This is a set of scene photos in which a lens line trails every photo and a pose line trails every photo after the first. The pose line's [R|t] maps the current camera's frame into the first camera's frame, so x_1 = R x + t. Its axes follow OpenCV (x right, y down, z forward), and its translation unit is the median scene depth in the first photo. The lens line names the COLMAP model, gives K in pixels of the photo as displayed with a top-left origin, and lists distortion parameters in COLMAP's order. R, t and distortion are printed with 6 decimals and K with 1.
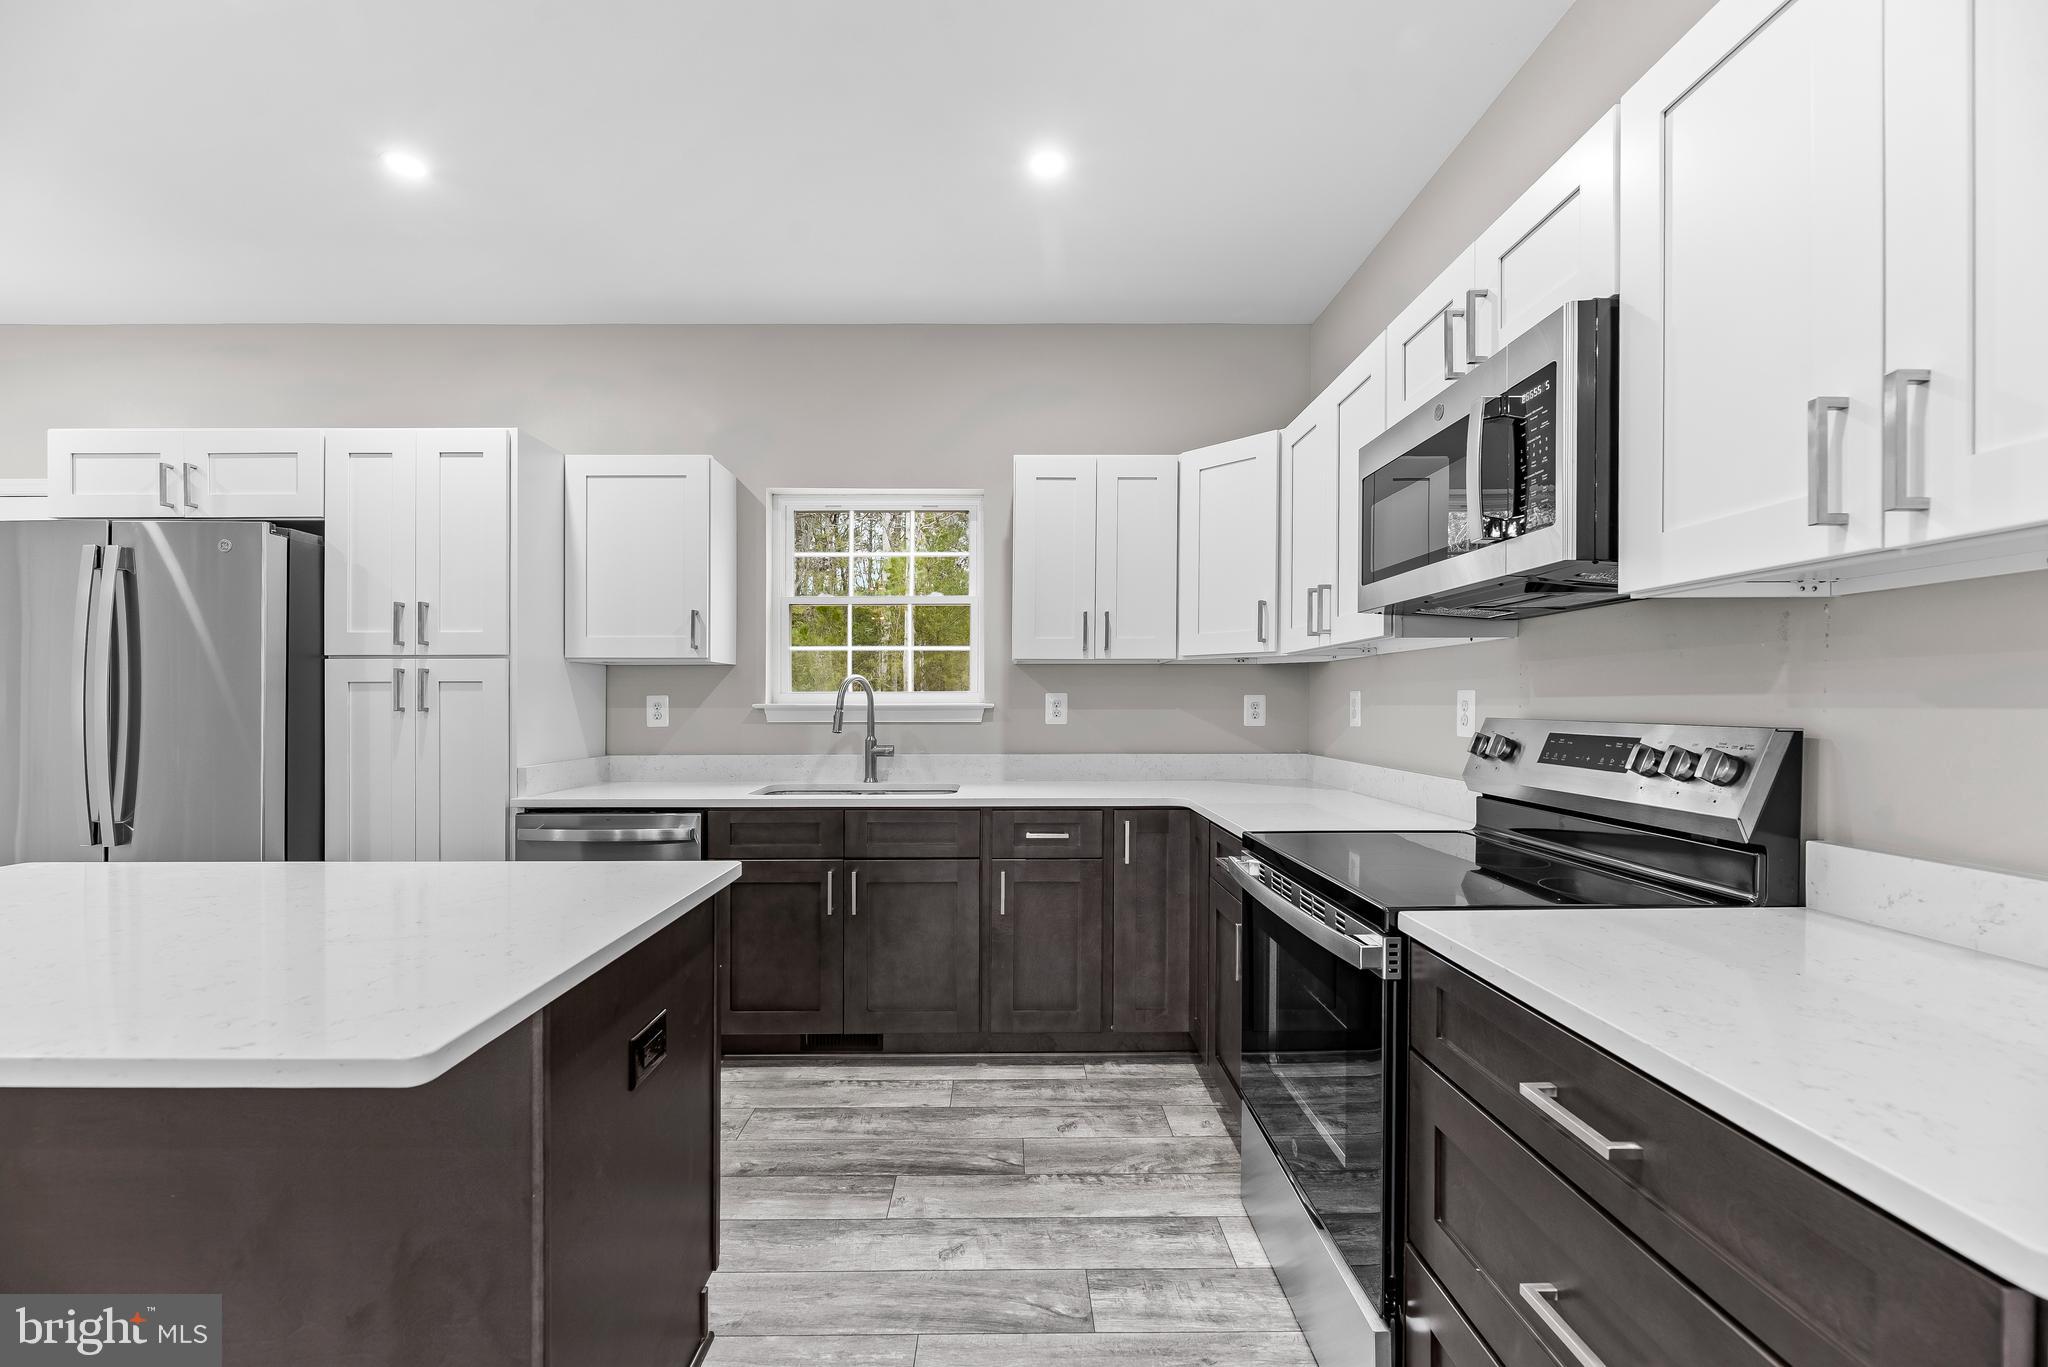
lens RADIAL K [[833.0, 0, 1014.6], [0, 833.0, 700.6], [0, 0, 1]] dist [-0.002765, -0.000344]
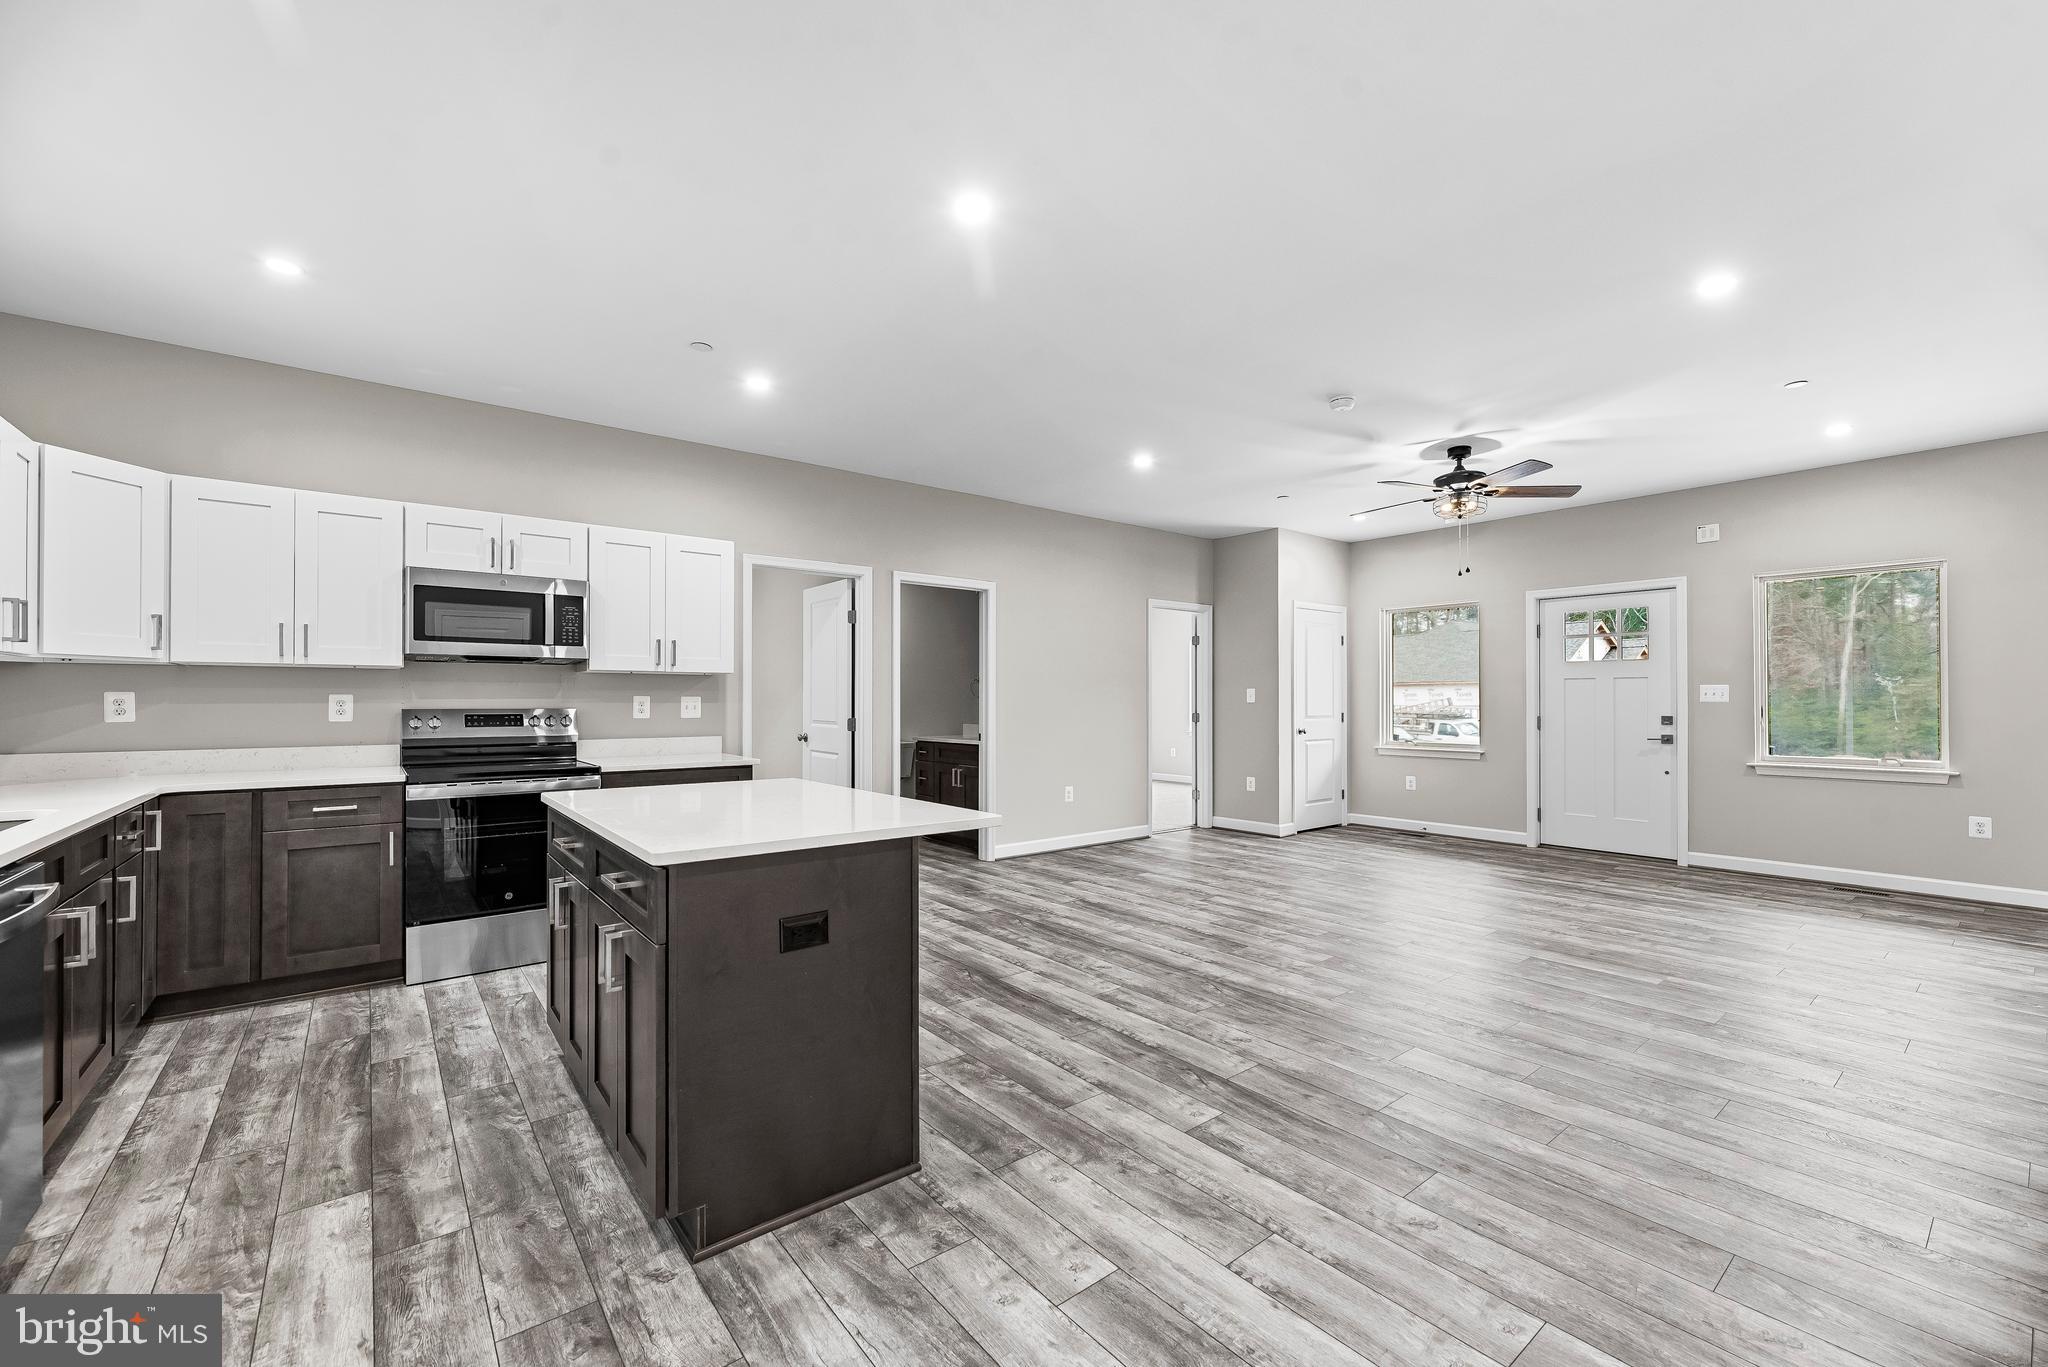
lens RADIAL K [[822.7, 0, 1013.0], [0, 822.7, 695.5], [0, 0, 1]] dist [-0.000398, -0.000168]
pose [[-0.611477, 0.006952, 0.791232, -1.380562], [-0.001023, 0.999954, -0.009576, 0.004050], [-0.791262, -0.006665, -0.611441, 0.773135]]
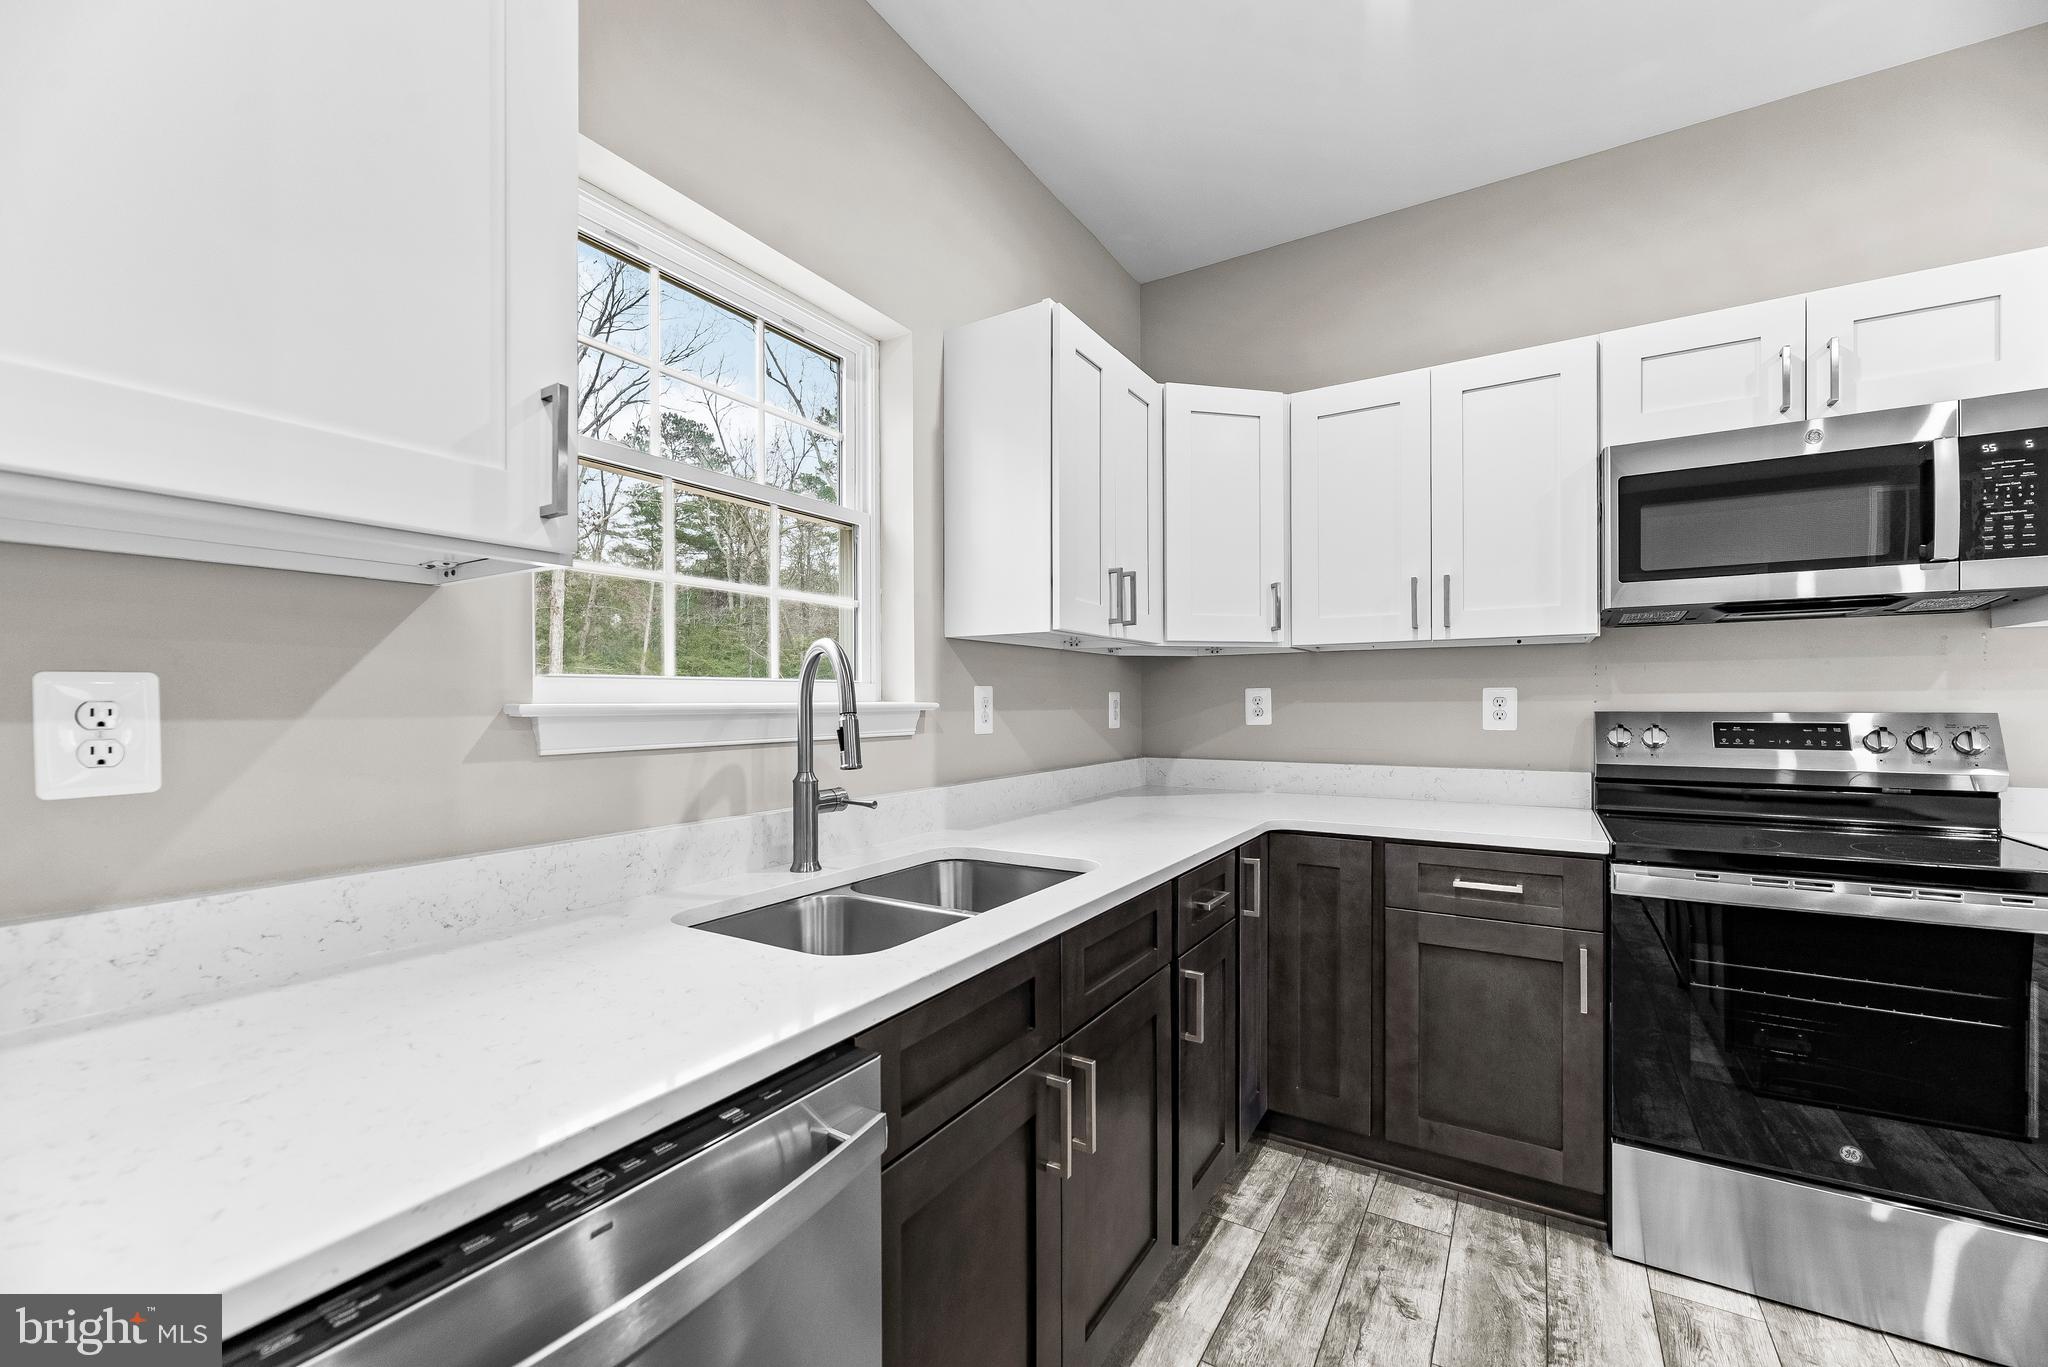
lens RADIAL K [[836.6, 0, 1008.4], [0, 836.6, 703.8], [0, 0, 1]] dist [-0.004183, -0.000484]
pose [[0.542111, -0.003436, 0.840300, -0.606238], [0.001745, 0.999994, 0.002963, 0.003905], [-0.840305, -0.000140, 0.542114, 0.779362]]
